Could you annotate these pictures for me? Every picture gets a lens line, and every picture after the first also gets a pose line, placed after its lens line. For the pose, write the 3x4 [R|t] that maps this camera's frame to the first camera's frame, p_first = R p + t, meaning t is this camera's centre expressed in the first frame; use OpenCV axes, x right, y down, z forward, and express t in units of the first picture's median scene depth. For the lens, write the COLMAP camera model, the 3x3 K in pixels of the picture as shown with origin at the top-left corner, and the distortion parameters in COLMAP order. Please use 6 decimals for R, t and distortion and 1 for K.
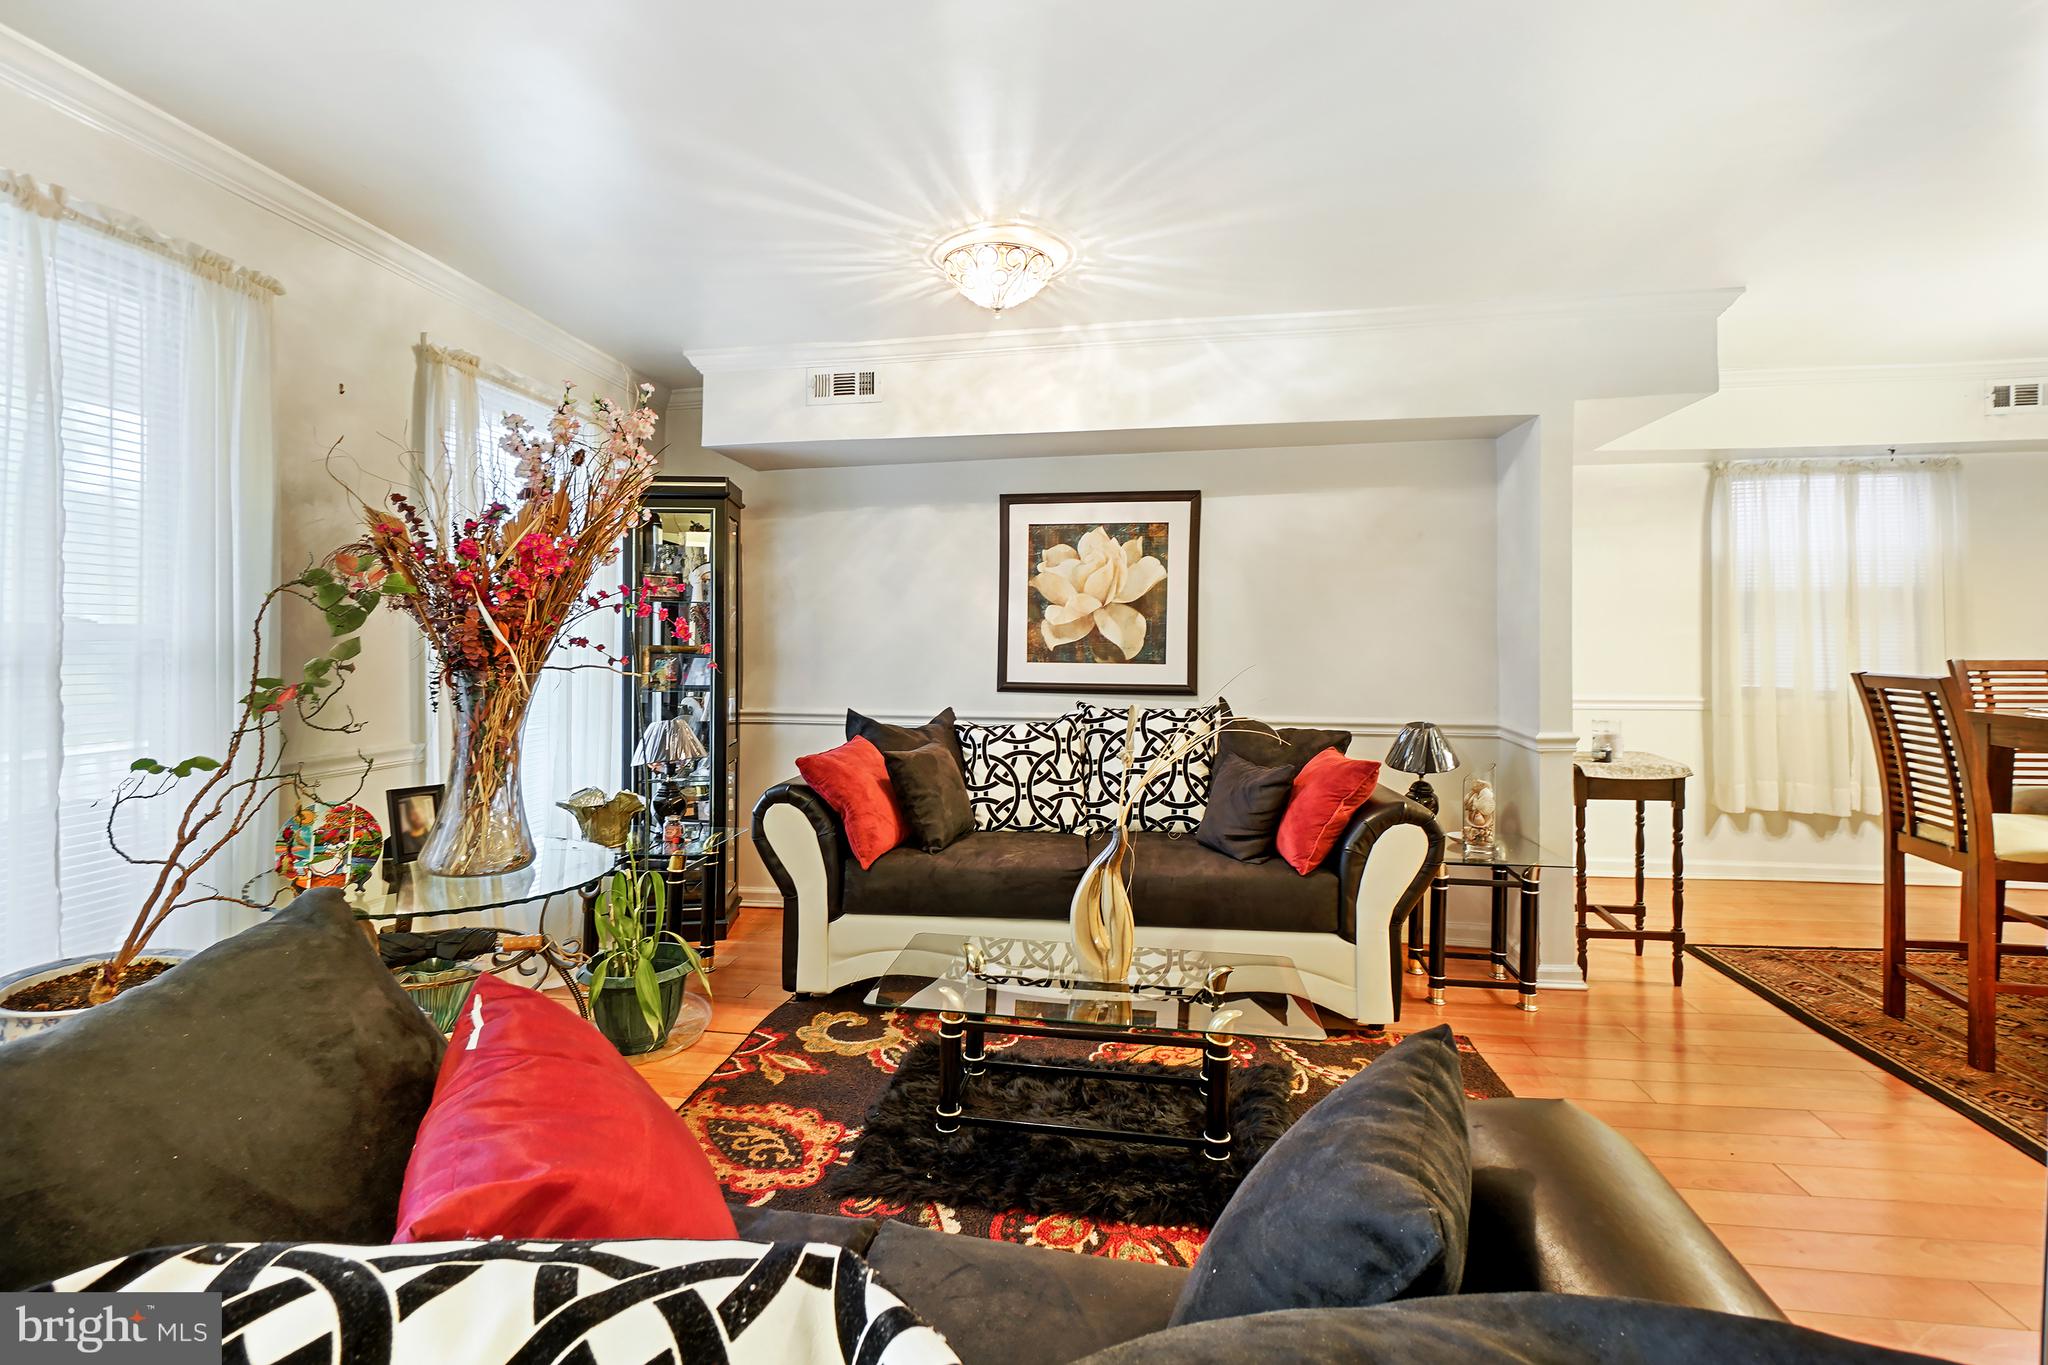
lens RADIAL K [[908.6, 0, 1001.1], [0, 908.6, 652.0], [0, 0, 1]] dist [-0.007571, -0.000108]
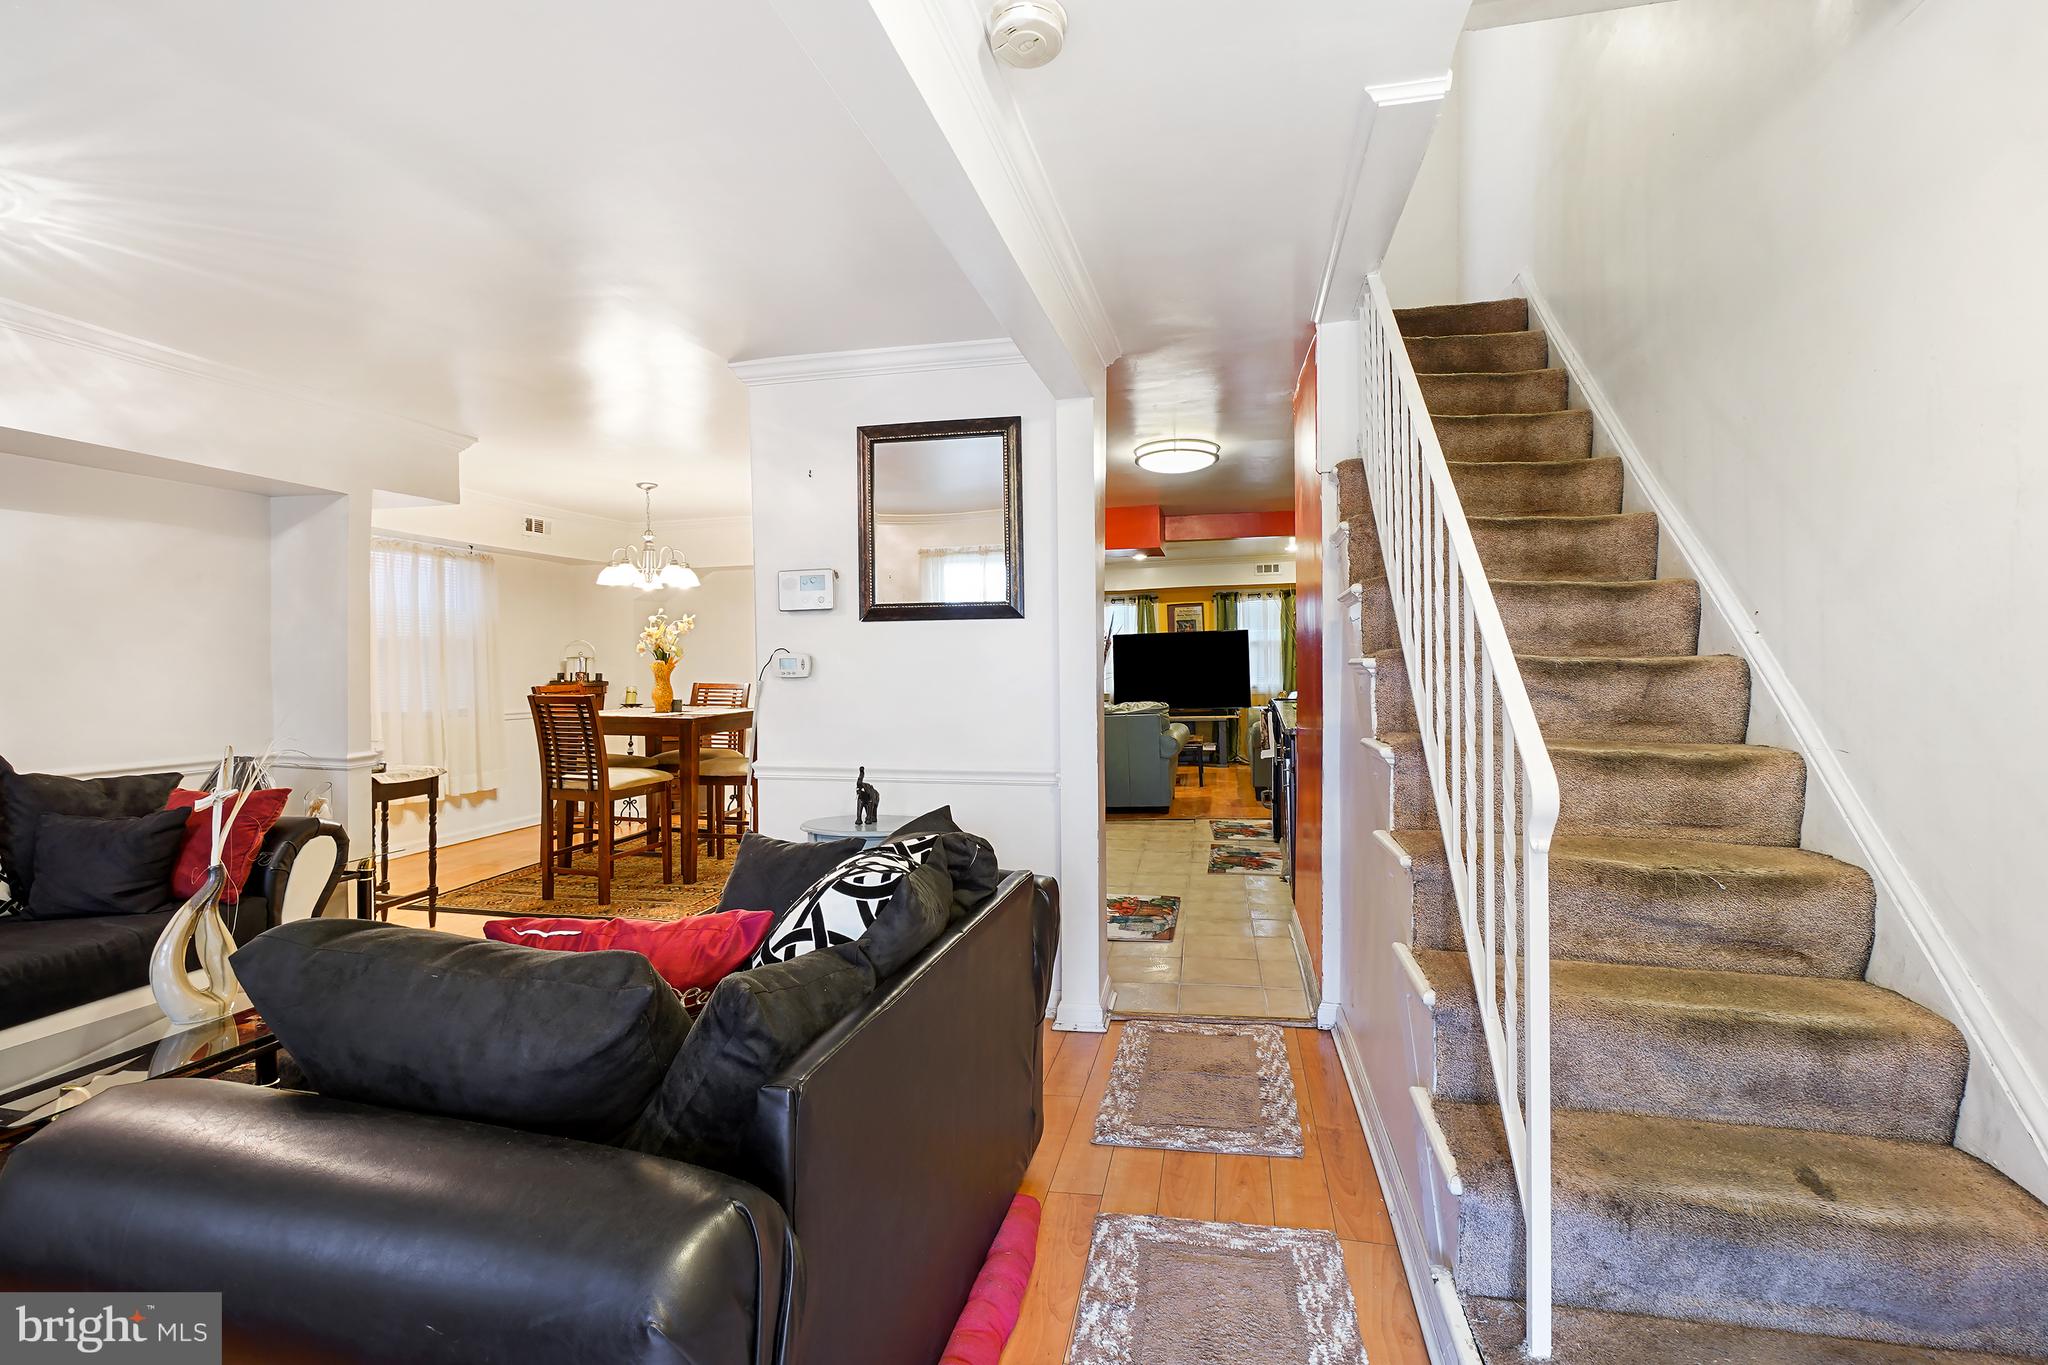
lens RADIAL K [[908.6, 0, 1038.6], [0, 908.6, 617.9], [0, 0, 1]] dist [-0.007571, -0.000108]
pose [[0.030742, 0.050827, 0.998234, -0.597691], [0.024947, 0.998356, -0.051602, -0.006477], [-0.999216, 0.026489, 0.029424, 0.028814]]
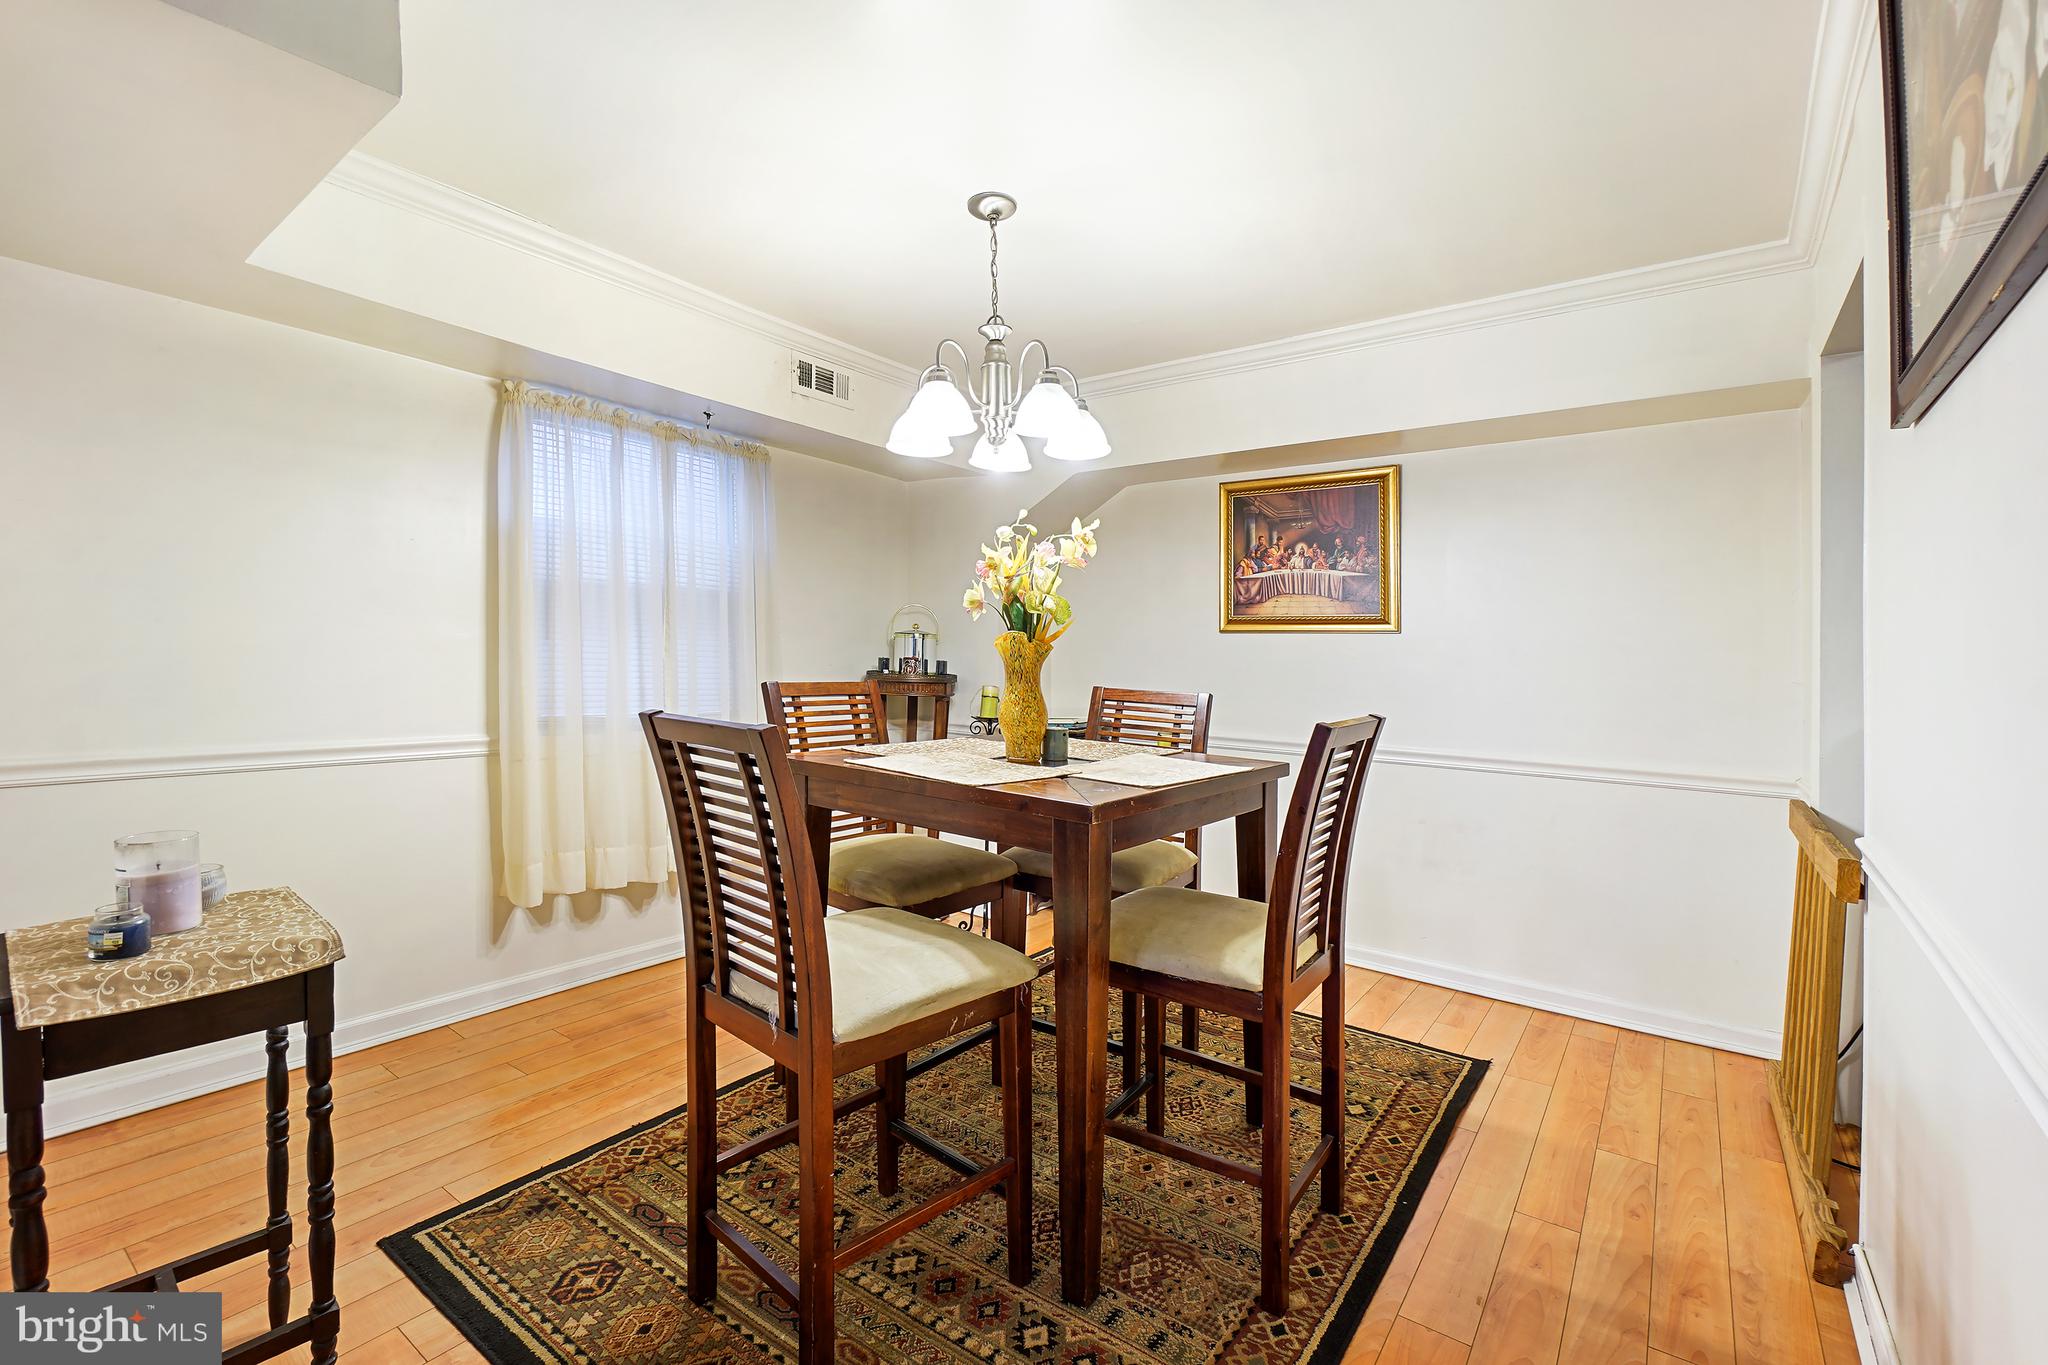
lens RADIAL K [[908.6, 0, 1034.7], [0, 908.6, 693.9], [0, 0, 1]] dist [-0.007571, -0.000108]
pose [[0.440544, -0.023501, 0.897424, 0.495541], [-0.009928, 0.999469, 0.031047, -0.006678], [-0.897676, -0.022587, 0.440076, 0.484980]]
